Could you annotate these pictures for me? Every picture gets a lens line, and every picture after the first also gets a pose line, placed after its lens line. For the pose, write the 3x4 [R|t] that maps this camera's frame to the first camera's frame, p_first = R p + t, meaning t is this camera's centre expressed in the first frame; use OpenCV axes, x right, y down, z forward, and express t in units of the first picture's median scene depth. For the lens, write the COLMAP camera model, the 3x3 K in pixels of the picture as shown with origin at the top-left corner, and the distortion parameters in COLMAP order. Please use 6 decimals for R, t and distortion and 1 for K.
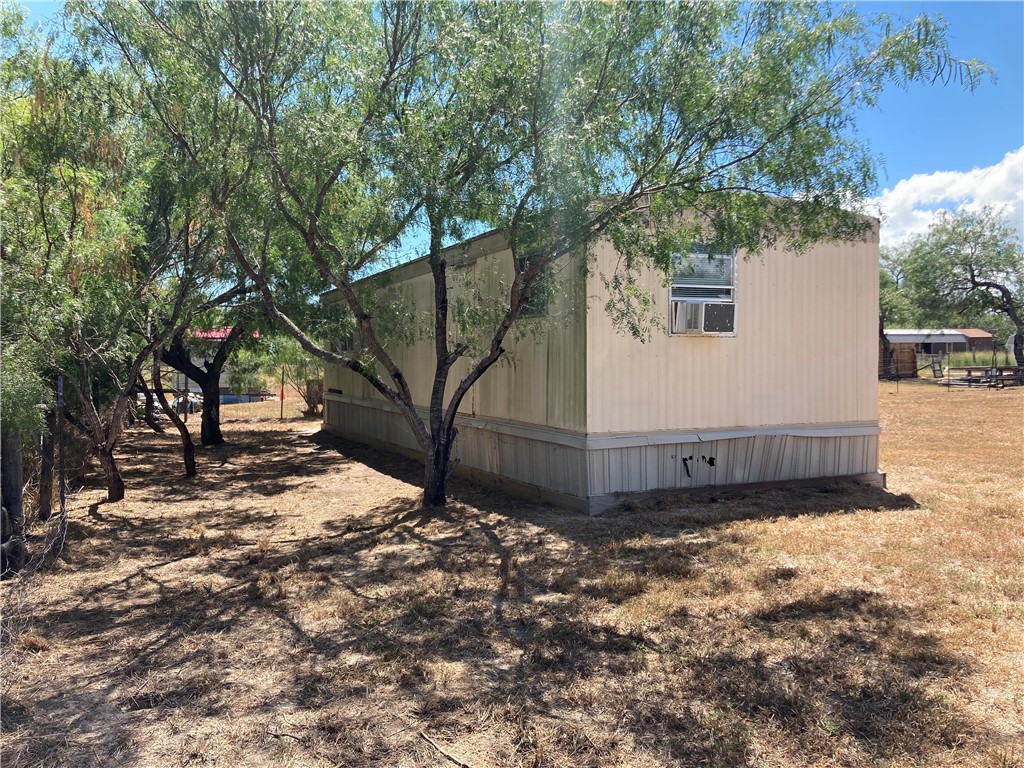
lens RADIAL K [[849.0, 0, 508.4], [0, 849.0, 381.1], [0, 0, 1]] dist [0.026519, -0.022619]
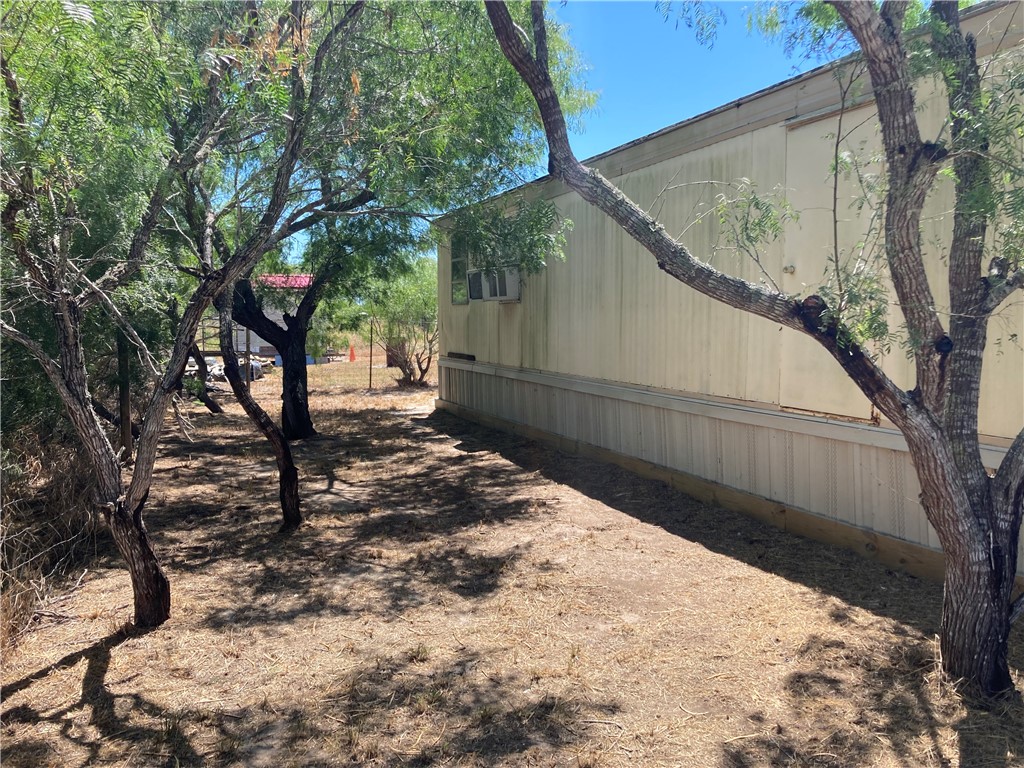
lens RADIAL K [[849.0, 0, 516.0], [0, 849.0, 385.3], [0, 0, 1]] dist [0.026519, -0.022619]
pose [[0.999291, -0.000448, -0.037648, -0.158008], [0.002665, 0.998262, 0.058868, -0.006085], [0.037556, -0.058926, 0.997556, 0.355713]]
